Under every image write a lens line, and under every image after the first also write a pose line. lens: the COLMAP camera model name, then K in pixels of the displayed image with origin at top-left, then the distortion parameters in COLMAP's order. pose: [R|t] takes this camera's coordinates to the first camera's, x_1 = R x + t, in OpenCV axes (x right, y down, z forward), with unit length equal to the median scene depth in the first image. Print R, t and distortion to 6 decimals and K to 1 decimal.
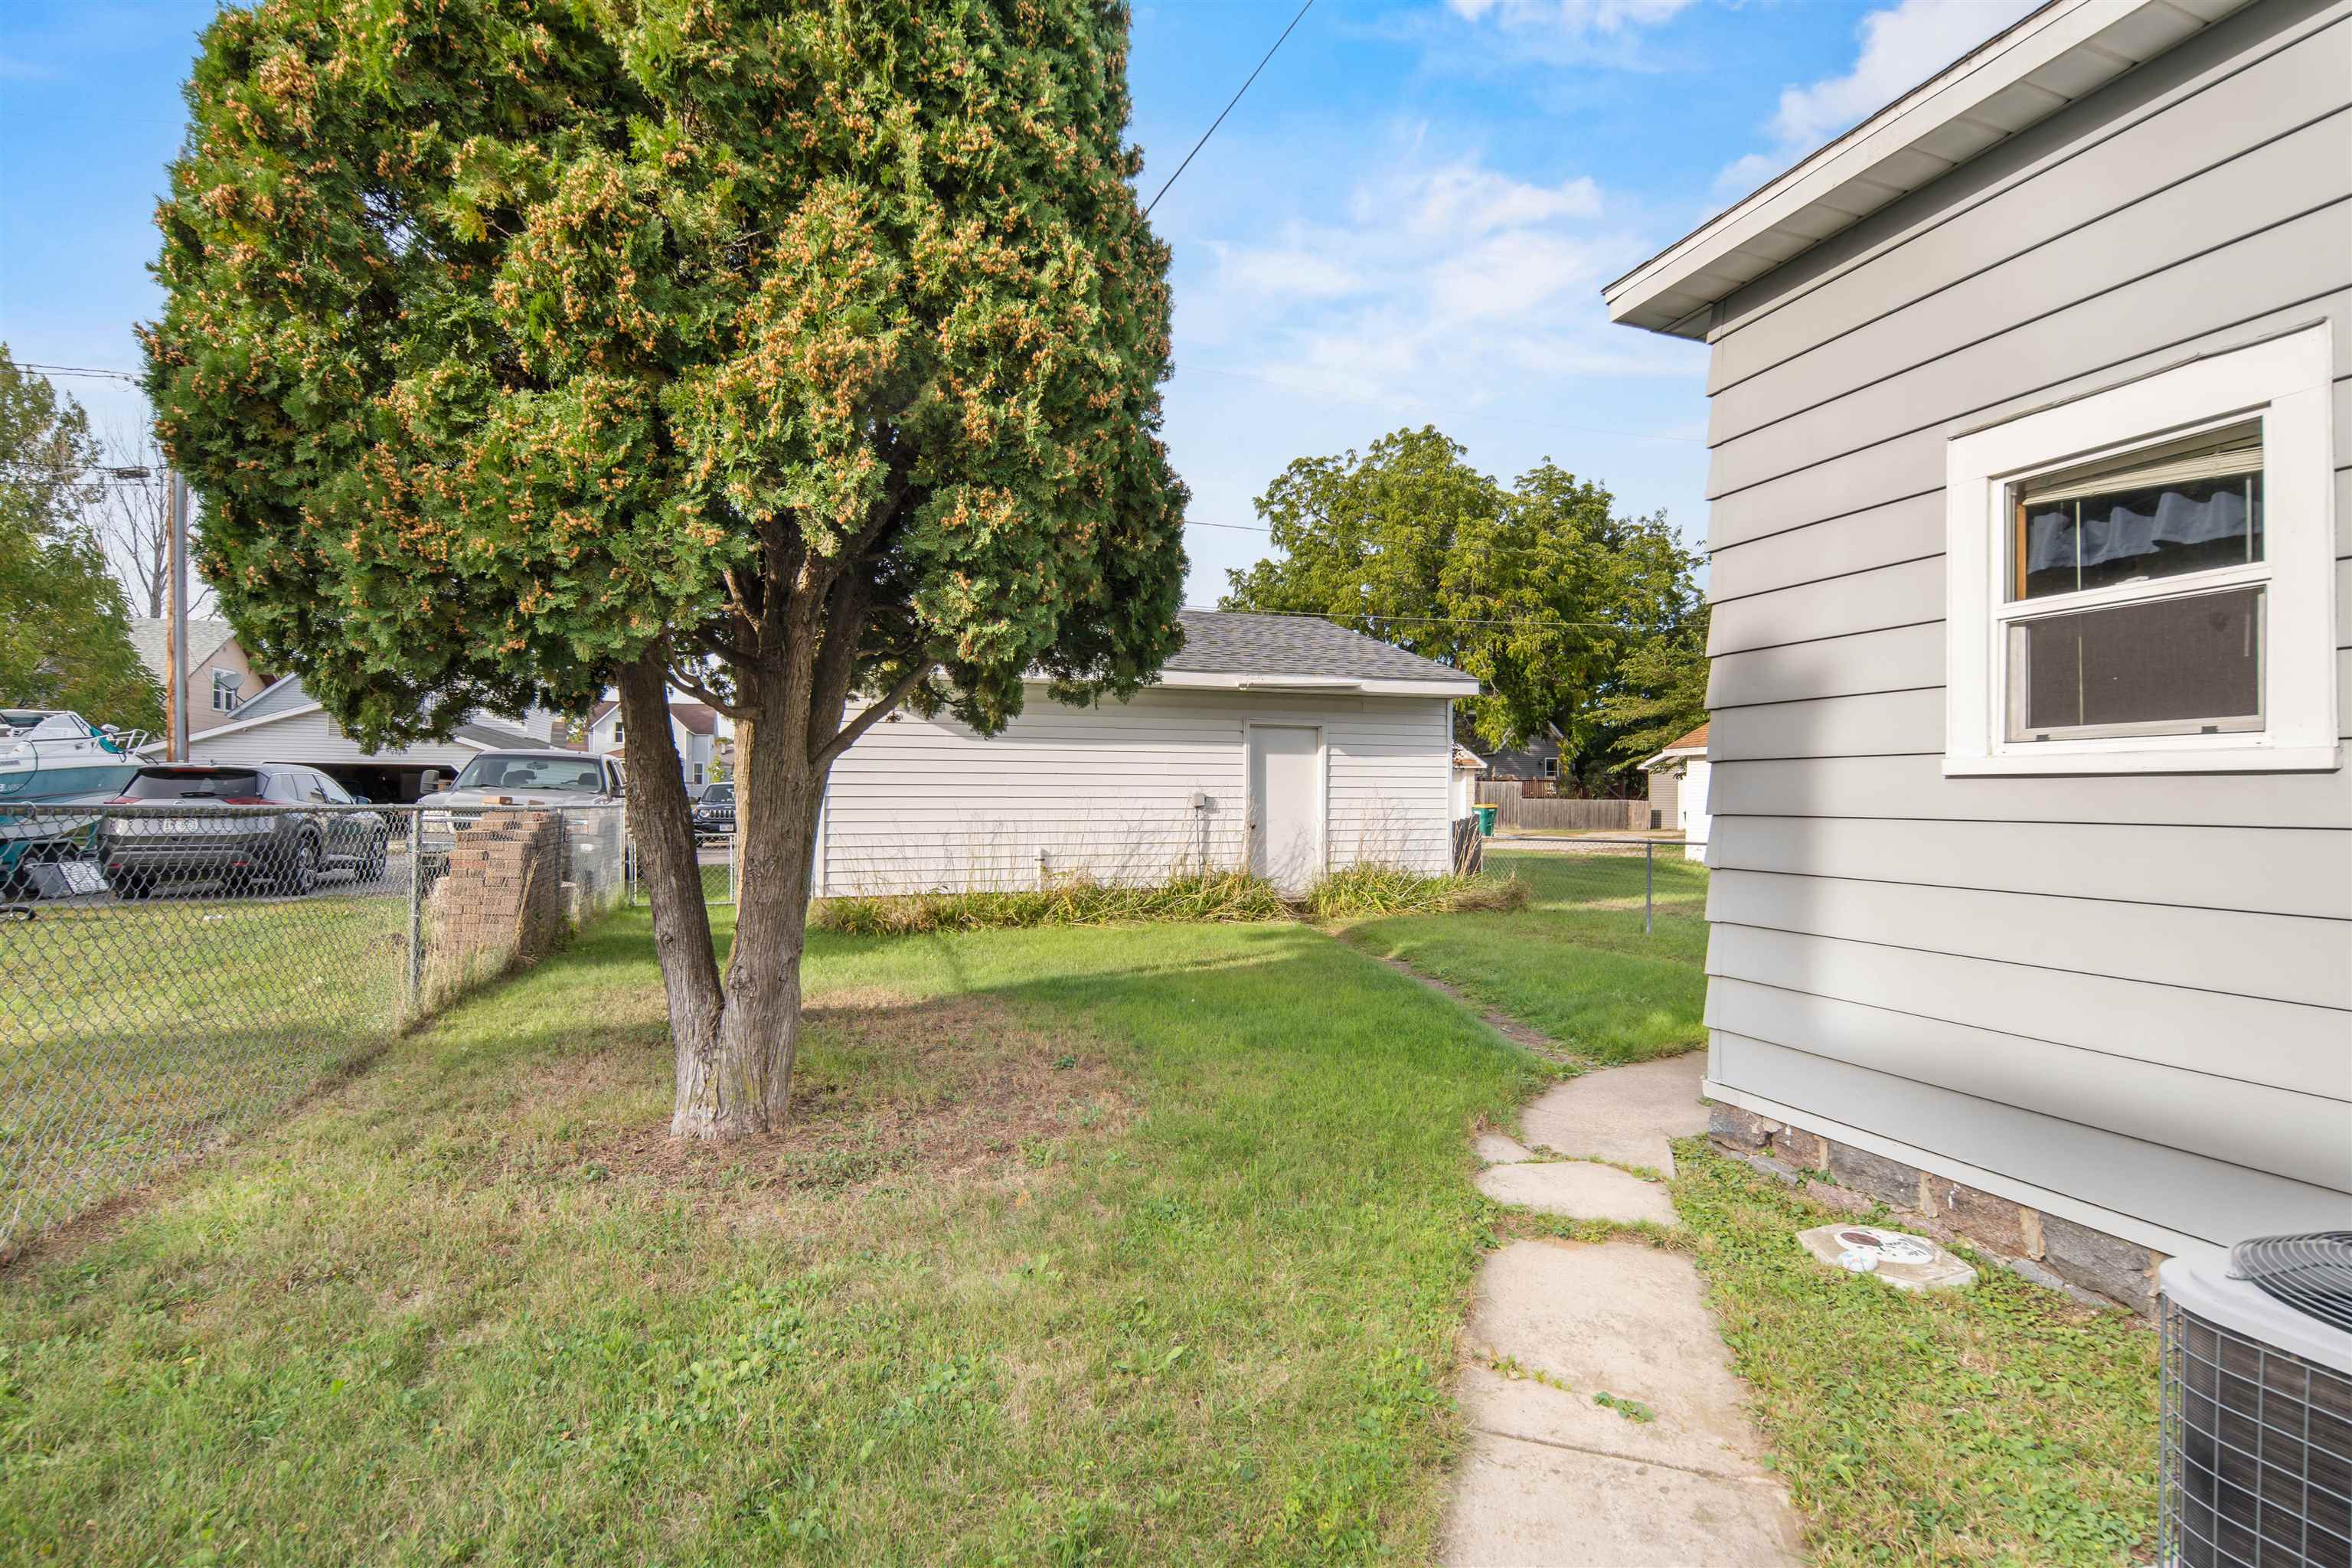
lens RADIAL K [[1021.8, 0, 1173.5], [0, 1021.8, 789.5], [0, 0, 1]] dist [0.001011, -0.000128]
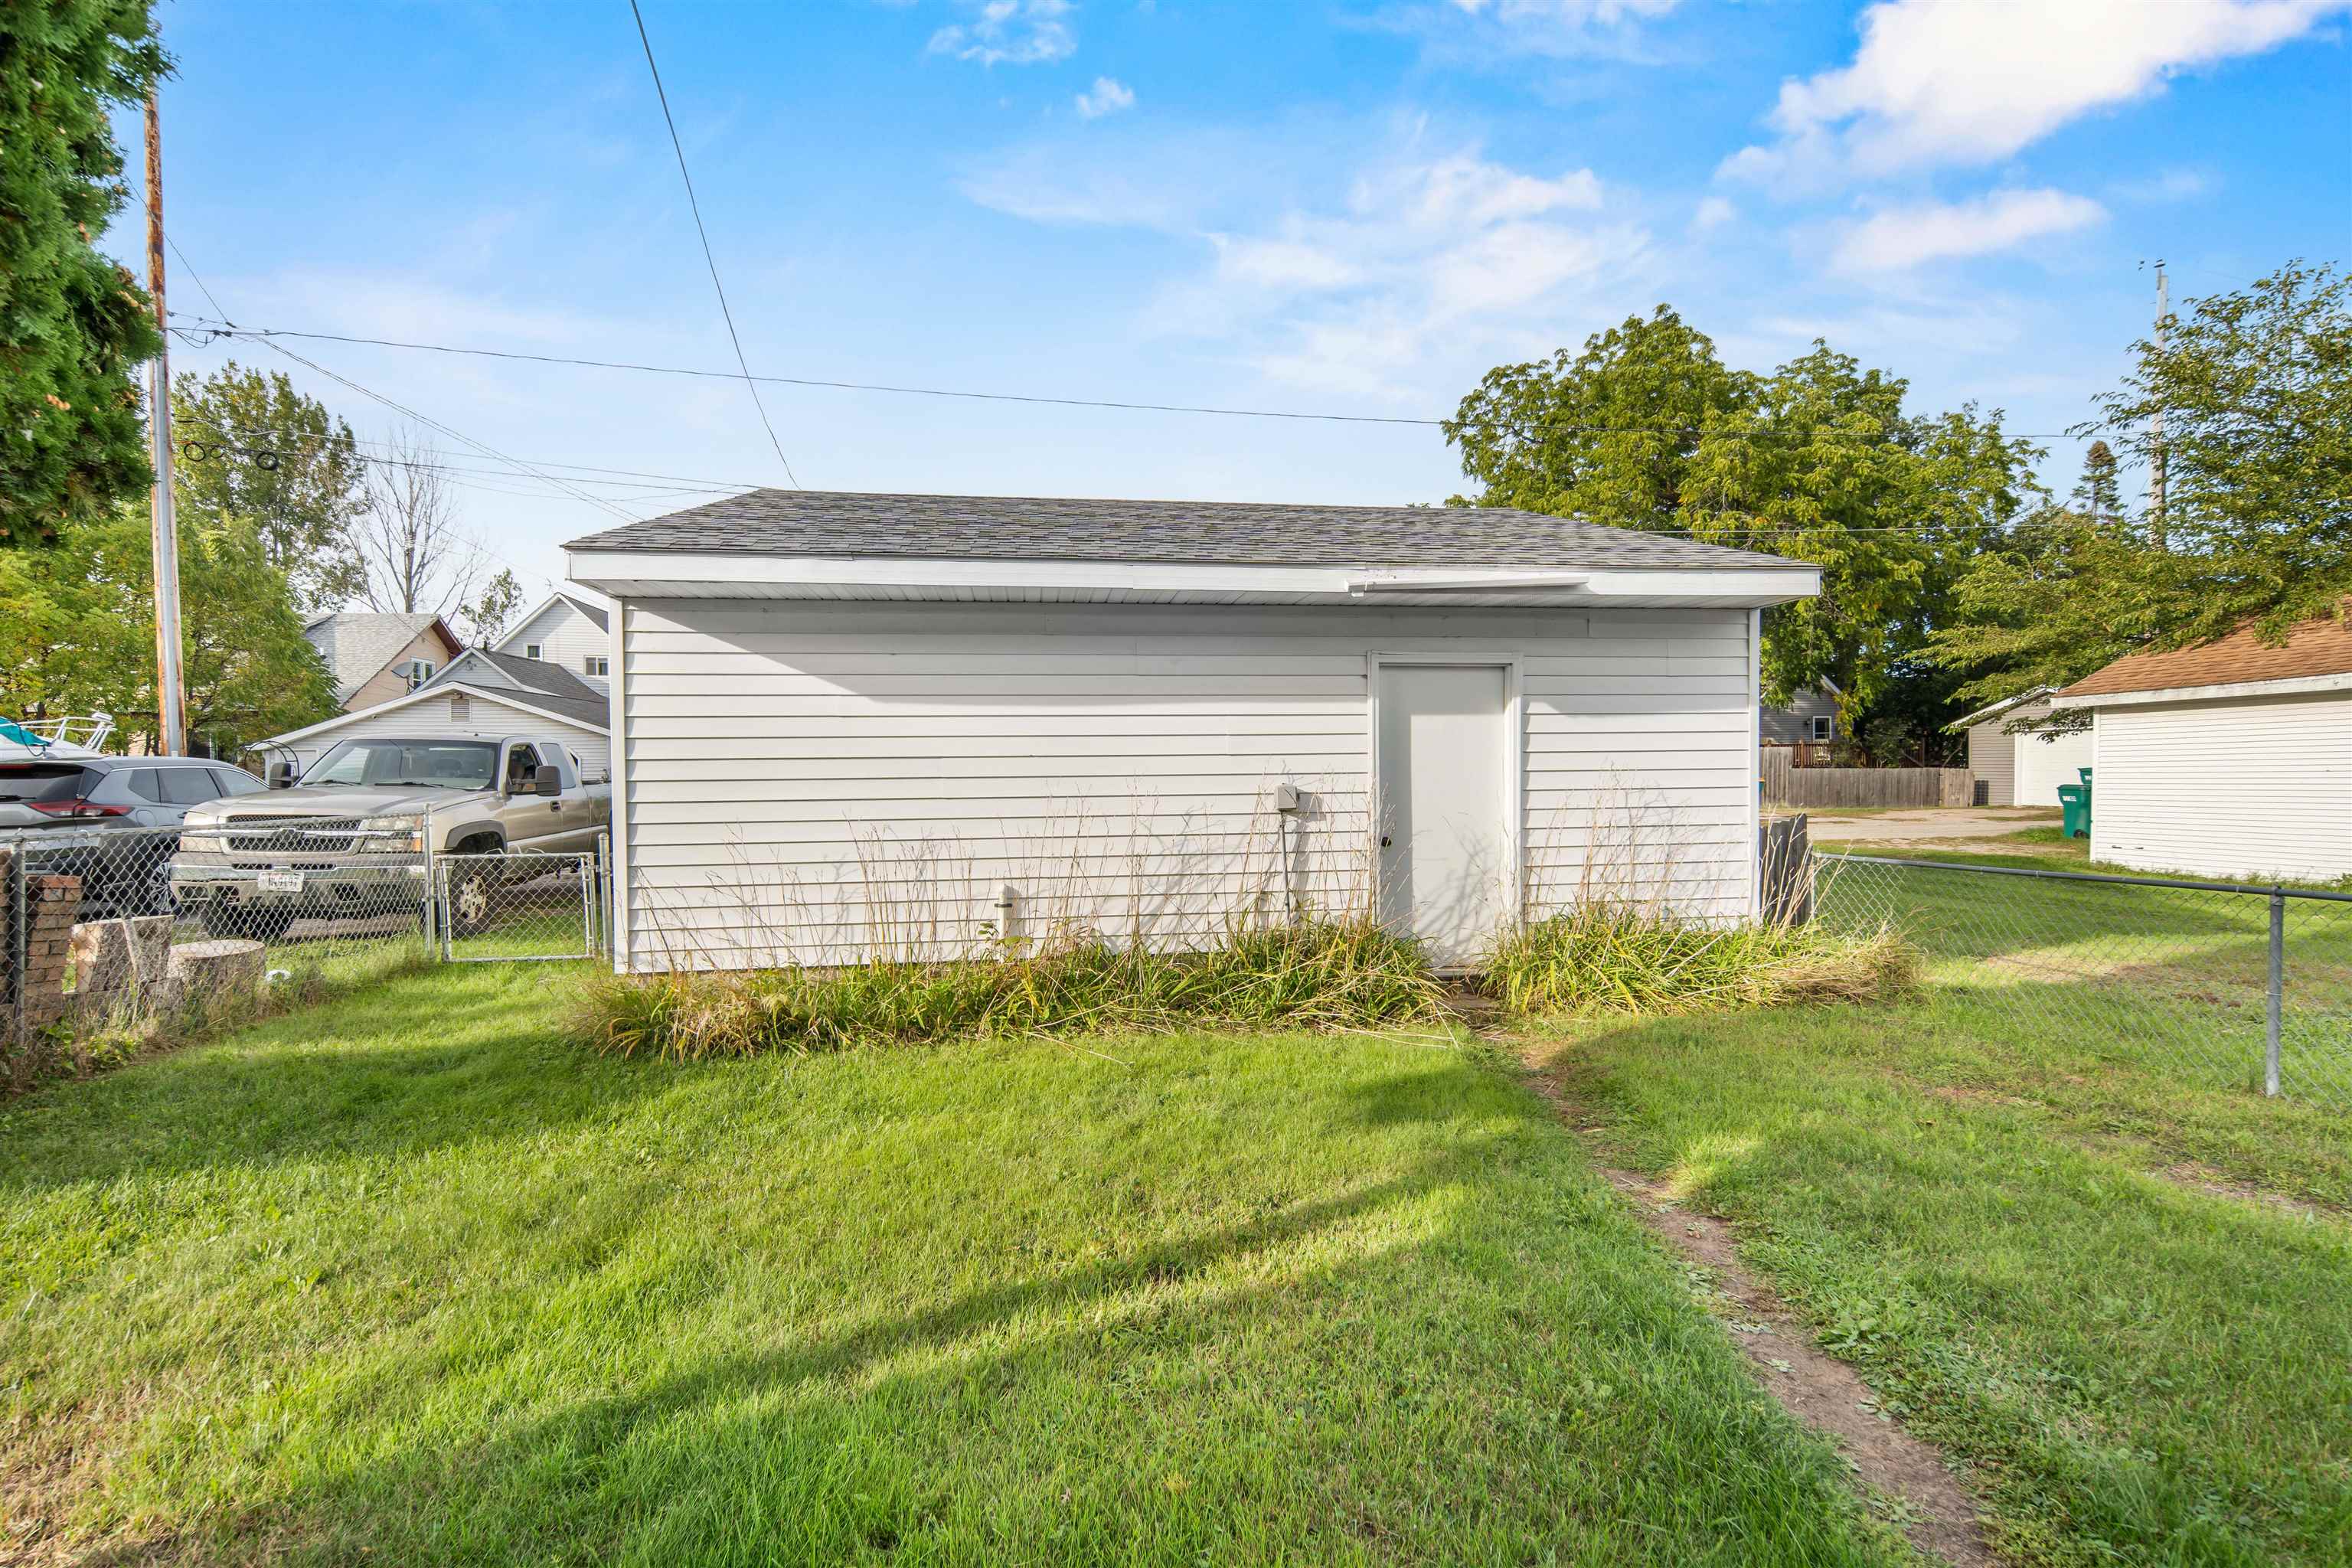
lens RADIAL K [[1021.8, 0, 1176.5], [0, 1021.8, 793.9], [0, 0, 1]] dist [0.001011, -0.000128]
pose [[0.982405, -0.008491, -0.186567, 0.022897], [0.014644, 0.999392, 0.031630, -0.003514], [0.186185, -0.033805, 0.981933, 0.139130]]
